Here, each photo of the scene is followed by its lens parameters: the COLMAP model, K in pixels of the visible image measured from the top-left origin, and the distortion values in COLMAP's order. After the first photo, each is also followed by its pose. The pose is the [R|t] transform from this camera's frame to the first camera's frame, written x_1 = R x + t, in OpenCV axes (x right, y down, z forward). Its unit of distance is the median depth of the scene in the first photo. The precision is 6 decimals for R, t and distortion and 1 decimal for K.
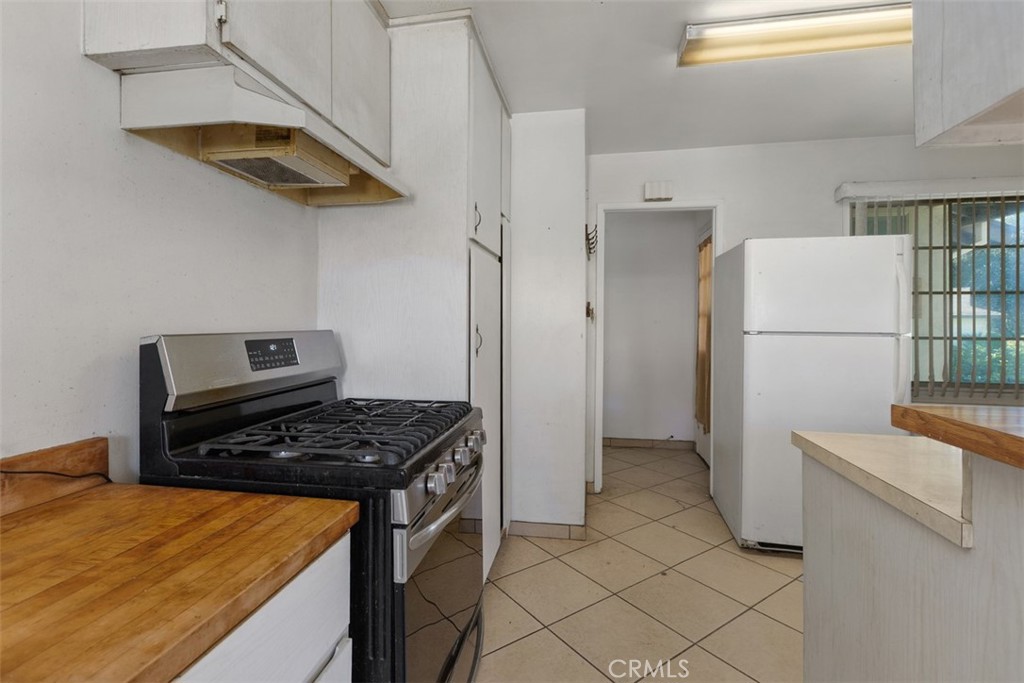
lens RADIAL K [[475.4, 0, 509.2], [0, 475.4, 324.1], [0, 0, 1]] dist [0.005734, 0.000000]
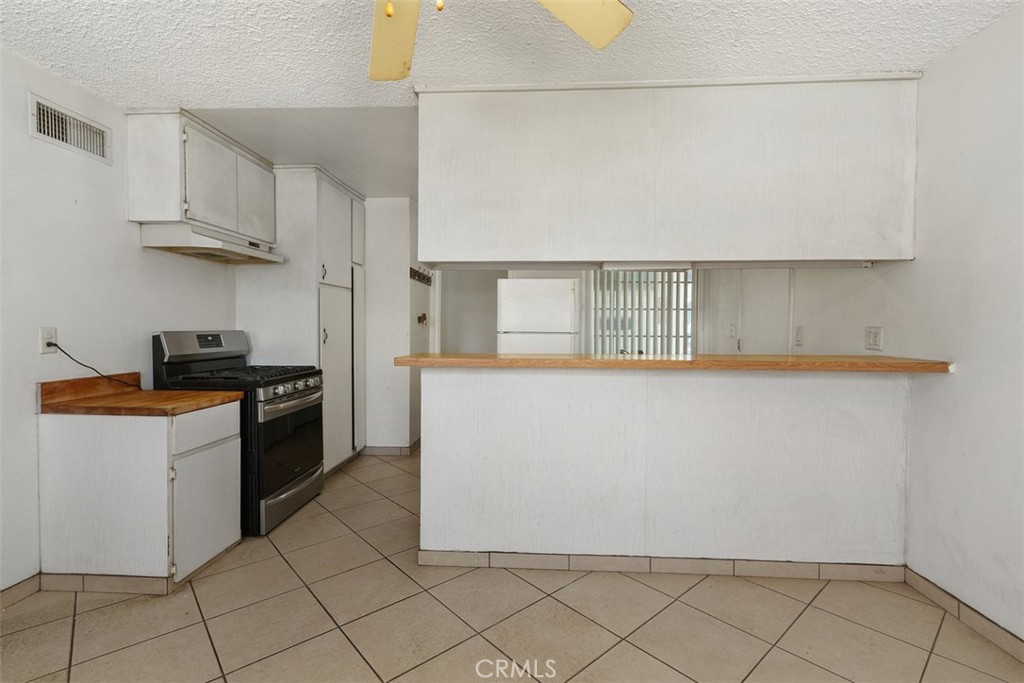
lens RADIAL K [[475.4, 0, 516.4], [0, 475.4, 340.4], [0, 0, 1]] dist [0.005734, 0.000000]
pose [[0.994515, -0.002894, 0.104556, 0.826071], [0.000328, 0.999698, 0.024557, 0.009288], [-0.104596, -0.024388, 0.994216, -1.620867]]
